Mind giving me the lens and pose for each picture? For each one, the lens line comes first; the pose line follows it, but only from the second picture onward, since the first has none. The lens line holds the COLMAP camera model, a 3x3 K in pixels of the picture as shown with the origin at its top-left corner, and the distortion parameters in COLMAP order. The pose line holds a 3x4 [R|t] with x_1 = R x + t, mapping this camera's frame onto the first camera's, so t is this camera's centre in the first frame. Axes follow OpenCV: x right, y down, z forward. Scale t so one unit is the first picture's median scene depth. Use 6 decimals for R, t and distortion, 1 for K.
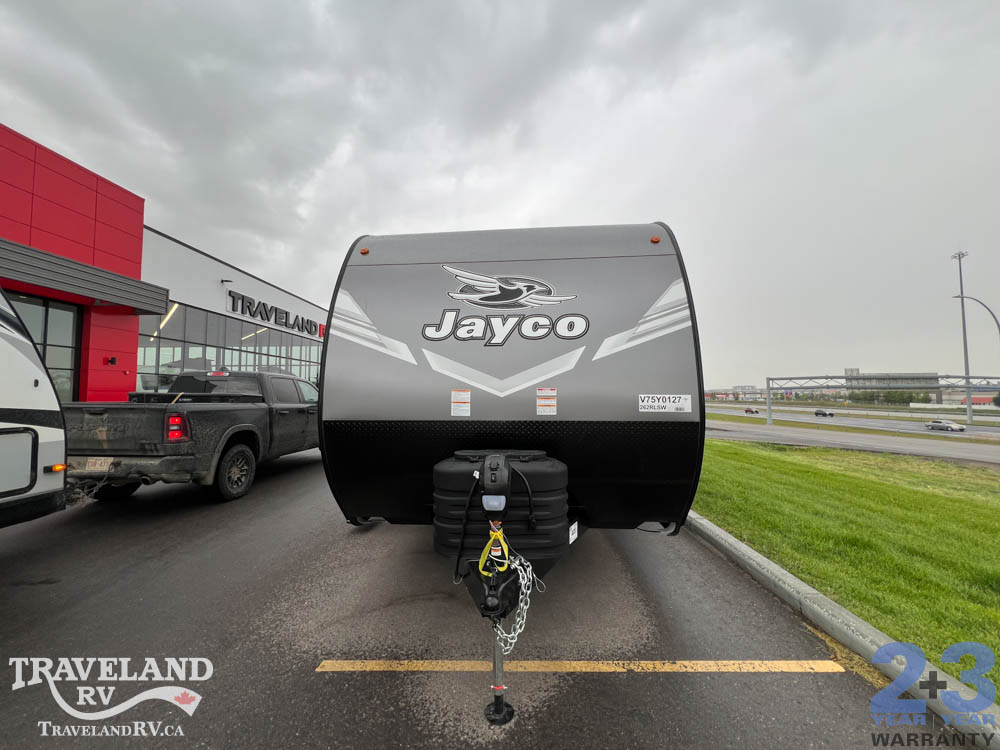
lens RADIAL K [[395.4, 0, 504.9], [0, 395.4, 385.5], [0, 0, 1]] dist [0.023432, -0.000183]
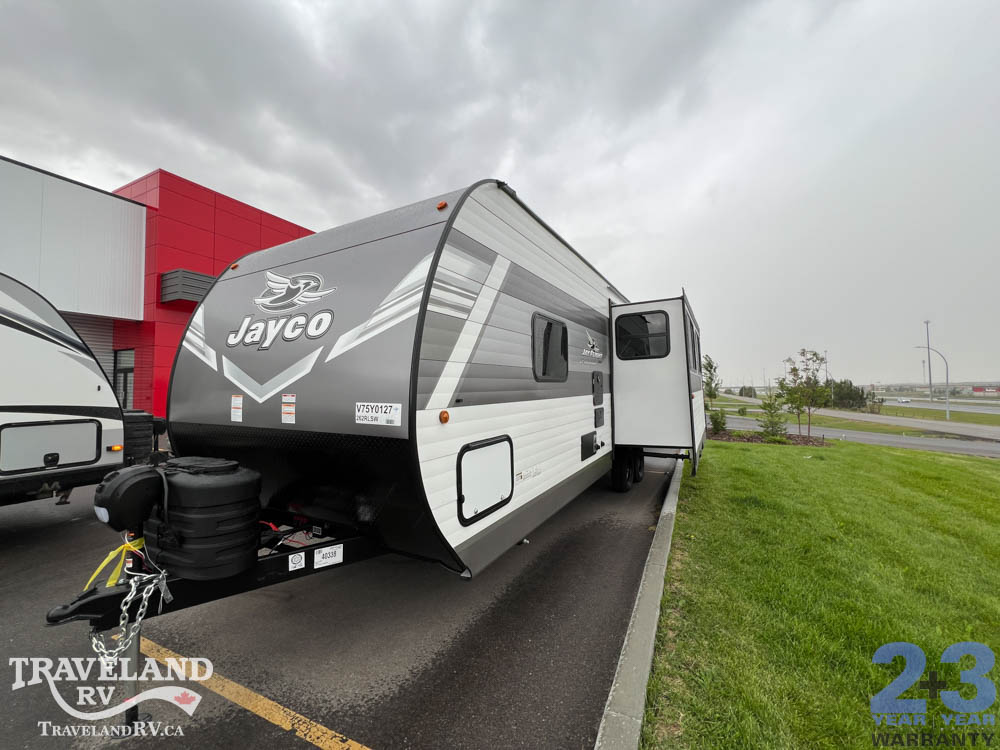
lens RADIAL K [[395.4, 0, 504.6], [0, 395.4, 378.8], [0, 0, 1]] dist [0.007507, 0.000088]
pose [[0.913443, -0.015208, -0.406682, 0.881702], [0.015688, 0.999875, -0.002153, -0.017912], [0.406663, -0.004413, 0.913567, 0.347580]]
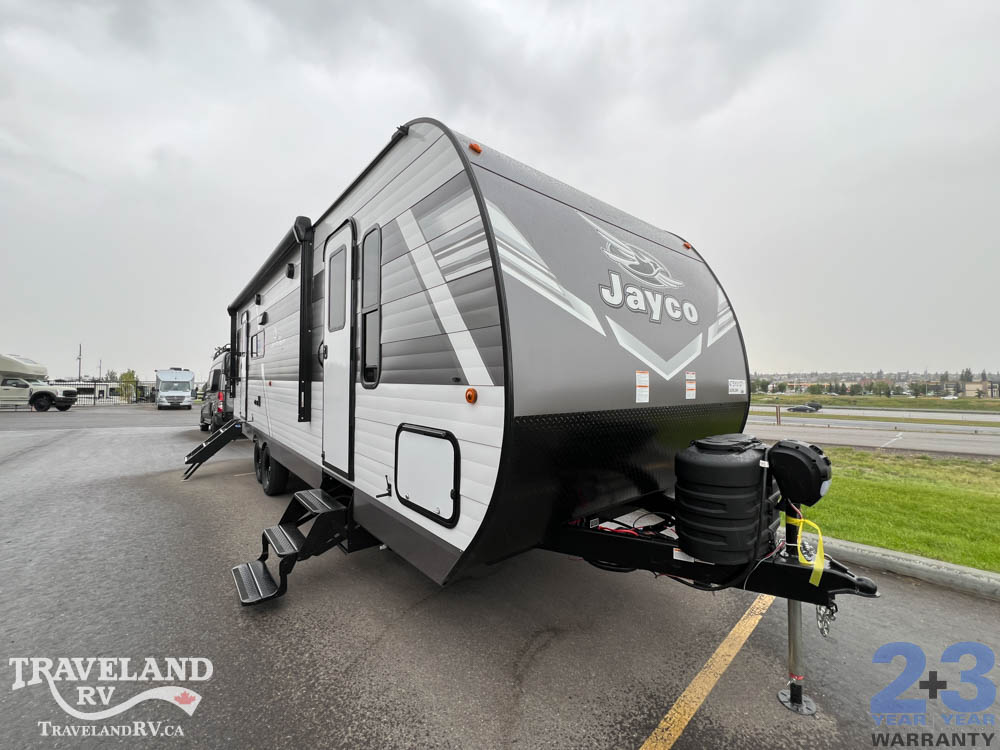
lens RADIAL K [[396.9, 0, 498.6], [0, 396.9, 374.6], [0, 0, 1]] dist [-0.000393, -0.000249]
pose [[0.714245, 0.021189, 0.699575, -0.879791], [-0.026206, 0.999650, -0.003521, 0.027964], [-0.699405, -0.015818, 0.714550, 0.593607]]
